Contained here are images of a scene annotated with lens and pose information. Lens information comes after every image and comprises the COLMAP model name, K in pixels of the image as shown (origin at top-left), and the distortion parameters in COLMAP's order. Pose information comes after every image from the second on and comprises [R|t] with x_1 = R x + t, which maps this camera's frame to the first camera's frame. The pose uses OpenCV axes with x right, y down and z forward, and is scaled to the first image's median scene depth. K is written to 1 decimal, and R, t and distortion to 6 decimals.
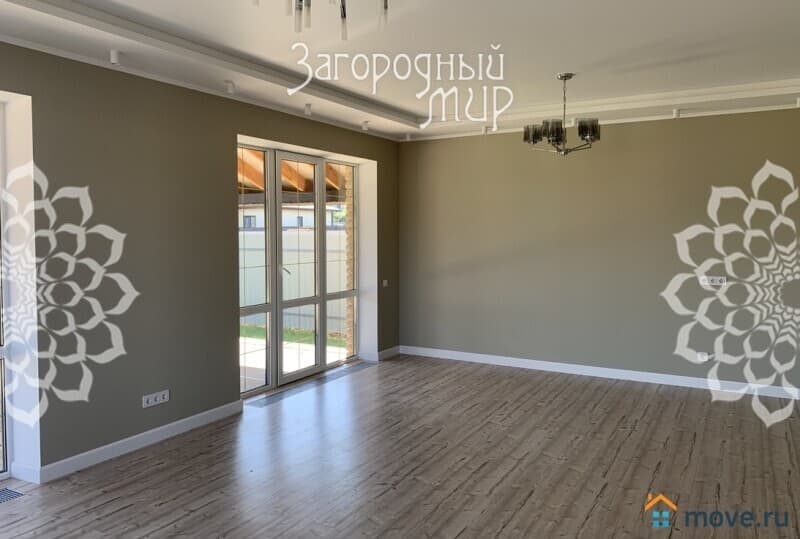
lens RADIAL K [[631.9, 0, 397.7], [0, 631.9, 270.7], [0, 0, 1]] dist [0.039948, -0.029895]
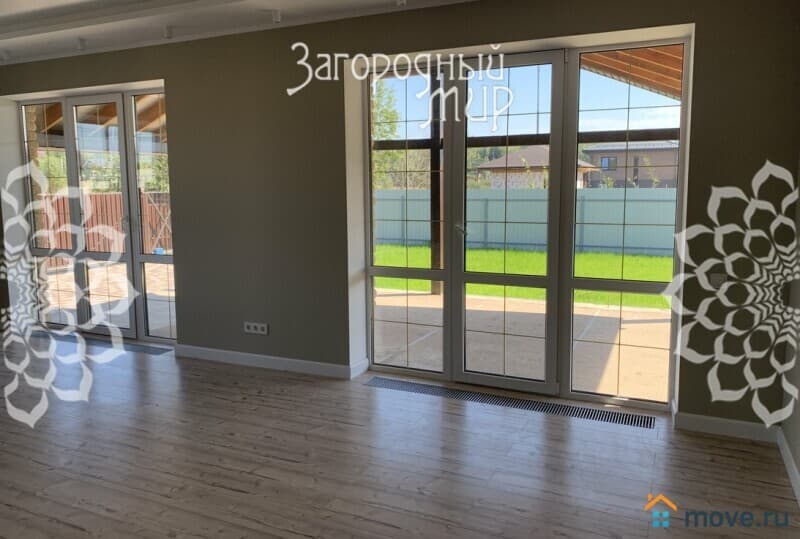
lens RADIAL K [[631.9, 0, 404.0], [0, 631.9, 267.4], [0, 0, 1]] dist [0.039948, -0.029895]
pose [[0.051814, 0.135486, -0.989424, 0.750705], [-0.056056, 0.989587, 0.132573, -0.068658], [0.997082, 0.048594, 0.058869, 1.243610]]
